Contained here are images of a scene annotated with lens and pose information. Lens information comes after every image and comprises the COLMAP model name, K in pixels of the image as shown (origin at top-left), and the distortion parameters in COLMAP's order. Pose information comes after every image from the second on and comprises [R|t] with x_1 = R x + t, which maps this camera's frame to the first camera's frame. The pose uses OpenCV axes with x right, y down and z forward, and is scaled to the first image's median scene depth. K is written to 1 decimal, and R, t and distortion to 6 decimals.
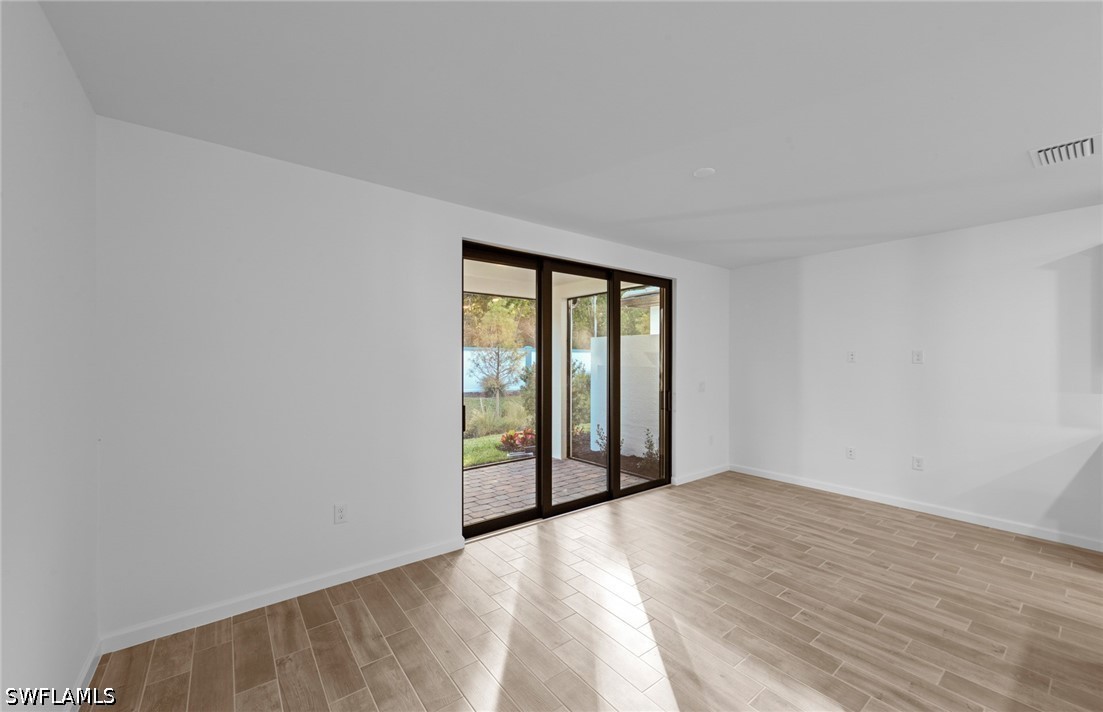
lens RADIAL K [[426.7, 0, 546.4], [0, 426.7, 359.1], [0, 0, 1]] dist [0.007388, -0.000500]
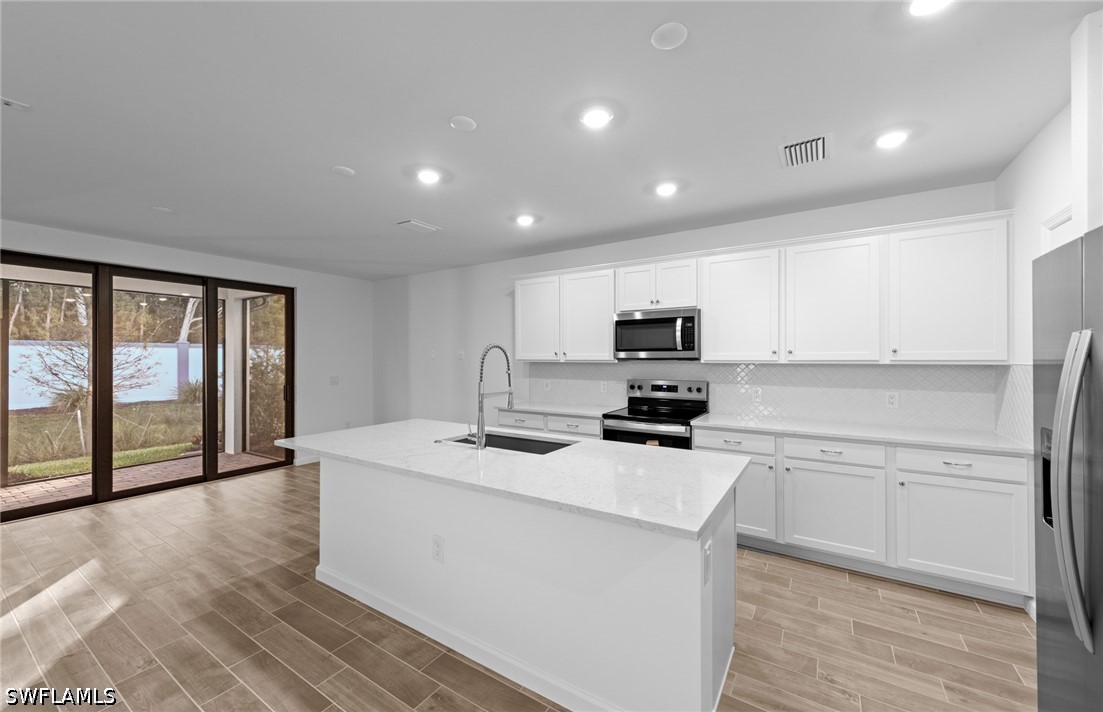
lens RADIAL K [[426.7, 0, 545.0], [0, 426.7, 356.9], [0, 0, 1]] dist [0.007388, -0.000500]
pose [[0.945084, -0.003028, 0.326814, 0.792088], [0.004213, 0.999987, -0.002916, 0.009367], [-0.326801, 0.004133, 0.945084, -0.444735]]
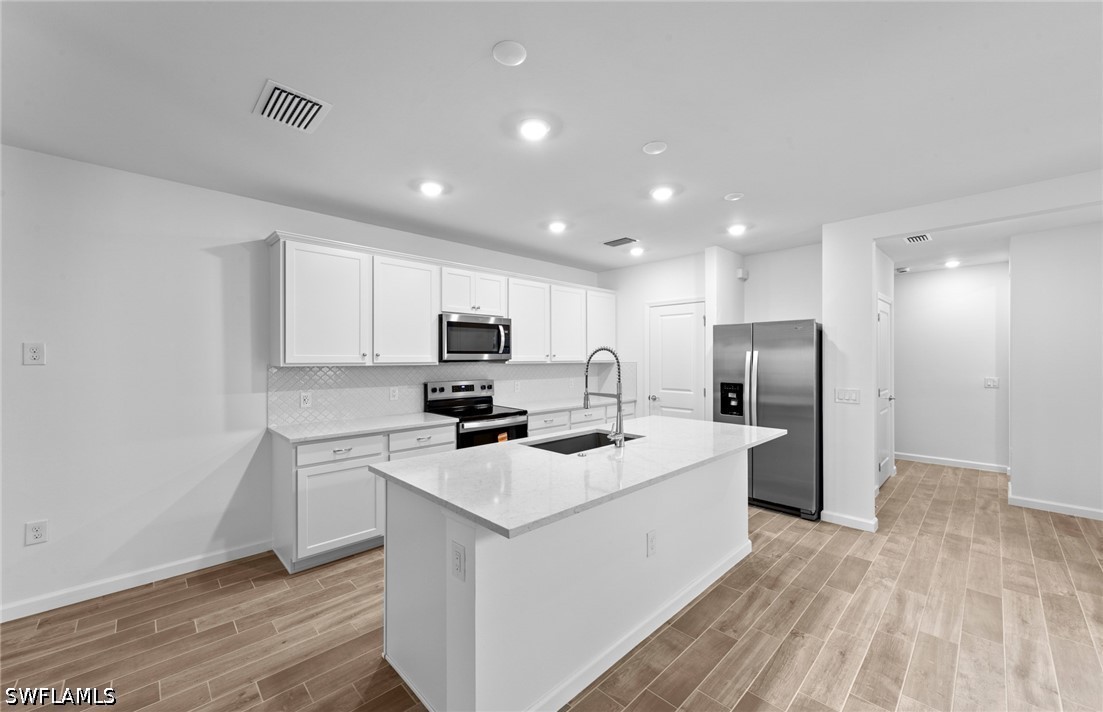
lens RADIAL K [[426.7, 0, 553.6], [0, 426.7, 359.5], [0, 0, 1]] dist [0.007388, -0.000500]
pose [[-0.118015, -0.004706, 0.993001, 0.223142], [0.004302, 0.999977, 0.005250, 0.003715], [-0.993003, 0.004891, -0.117992, 0.419031]]
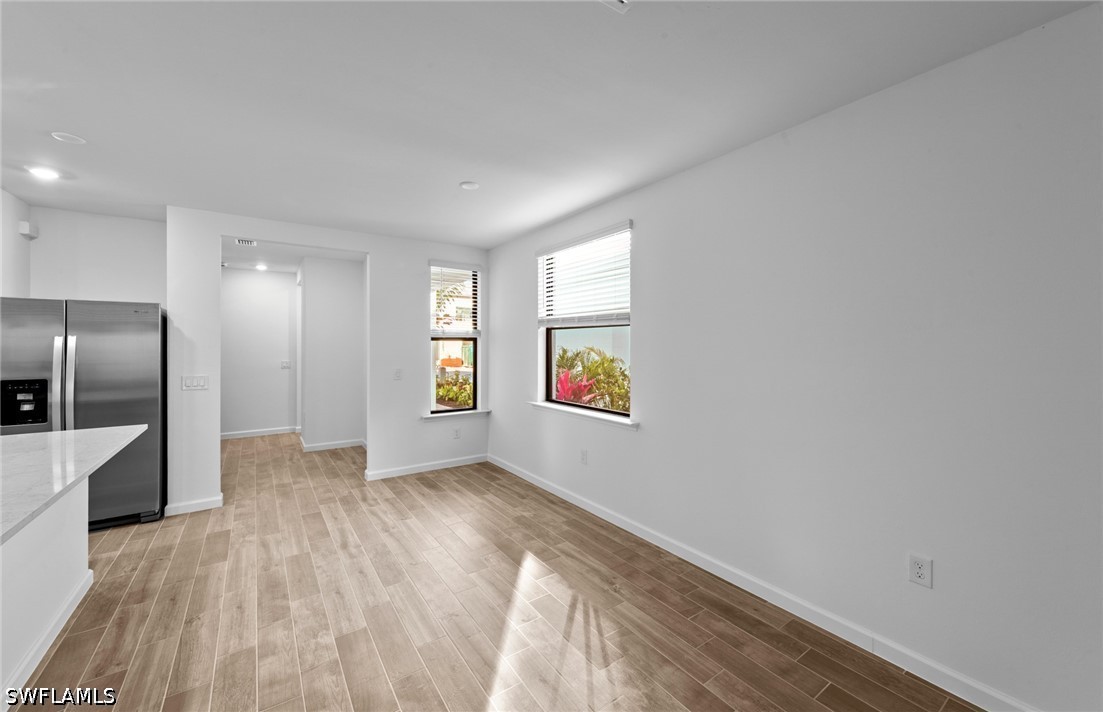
lens RADIAL K [[426.7, 0, 547.9], [0, 426.7, 342.9], [0, 0, 1]] dist [0.007388, -0.000500]
pose [[-0.998577, -0.002019, 0.053290, 0.245959], [-0.002036, 0.999998, -0.000258, 0.000777], [-0.053289, -0.000367, -0.998579, 0.601130]]
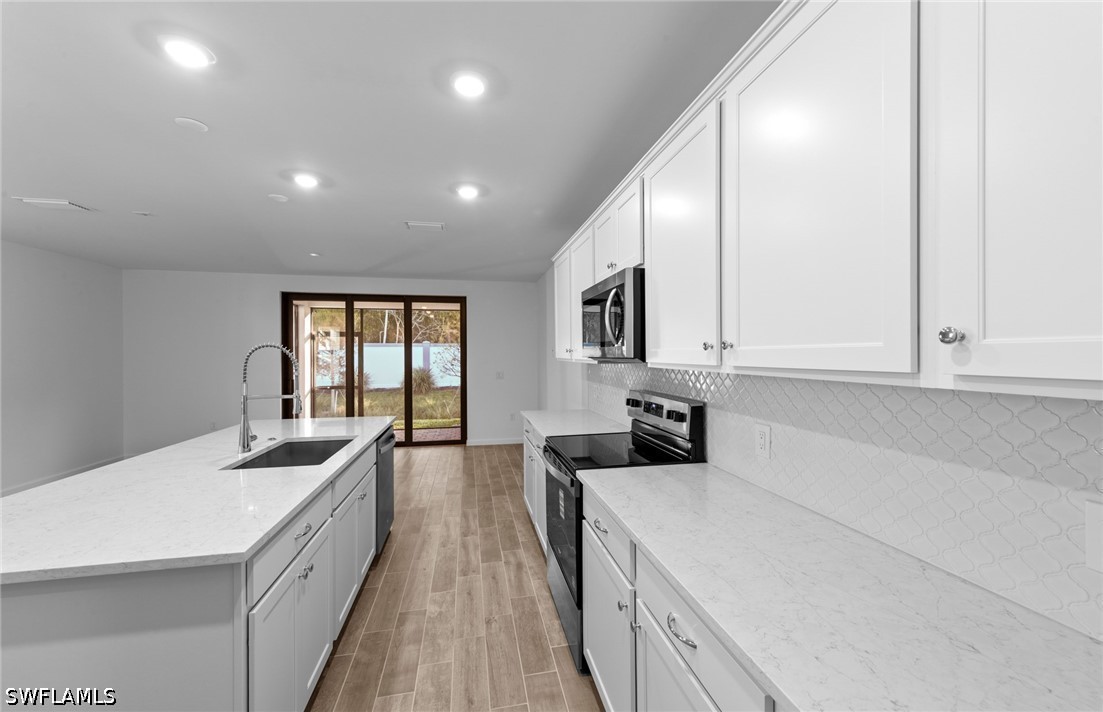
lens RADIAL K [[426.7, 0, 545.6], [0, 426.7, 358.1], [0, 0, 1]] dist [0.007388, -0.000500]
pose [[0.891793, 0.000045, -0.452444, 1.621218], [0.002641, 0.999982, 0.005305, 0.007111], [0.452436, -0.005925, 0.891777, -0.152754]]
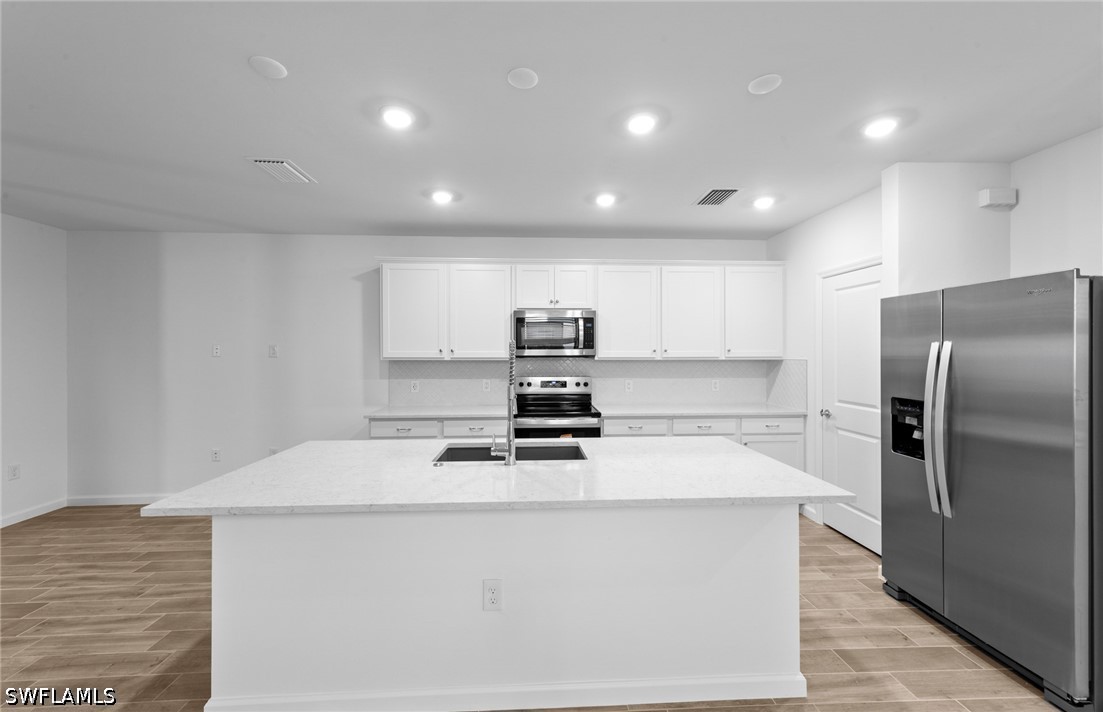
lens RADIAL K [[426.7, 0, 550.1], [0, 426.7, 352.1], [0, 0, 1]] dist [0.007388, -0.000500]
pose [[0.571520, -0.000379, 0.820588, 0.474317], [0.003671, 0.999991, -0.002095, 0.003495], [-0.820580, 0.004210, 0.571516, -0.147729]]
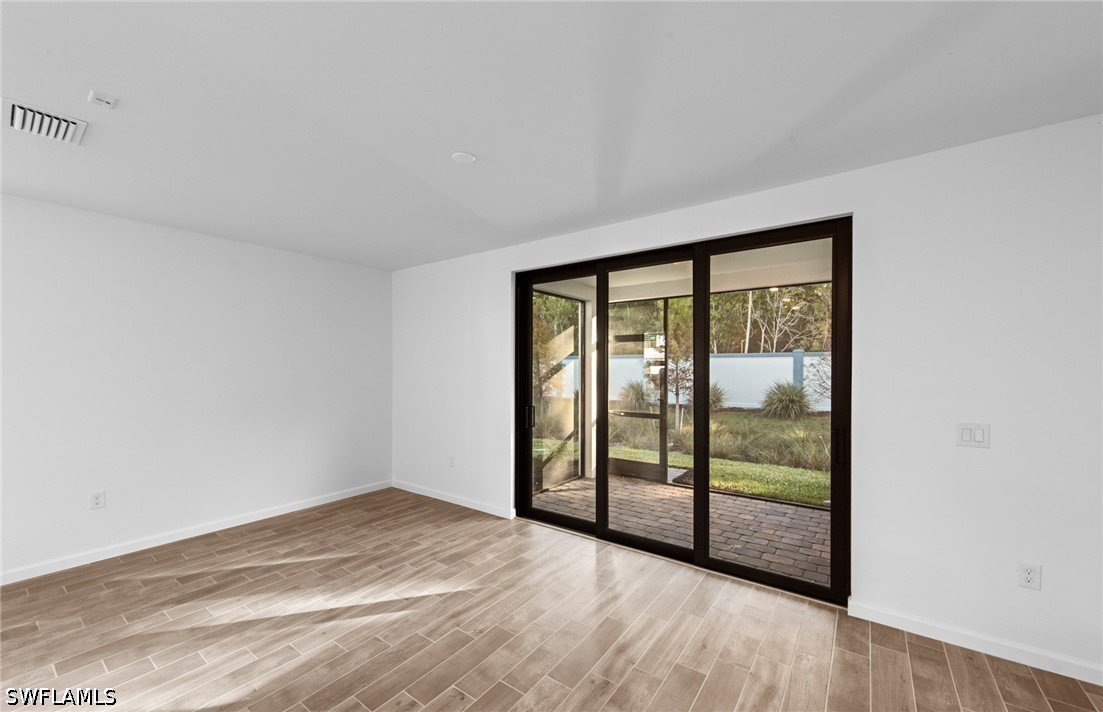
lens RADIAL K [[426.7, 0, 552.1], [0, 426.7, 369.9], [0, 0, 1]] dist [0.007388, -0.000500]
pose [[0.284336, 0.003543, -0.958718, 0.981376], [-0.001047, 0.999994, 0.003385, -0.000531], [0.958724, 0.000041, 0.284338, 0.717878]]
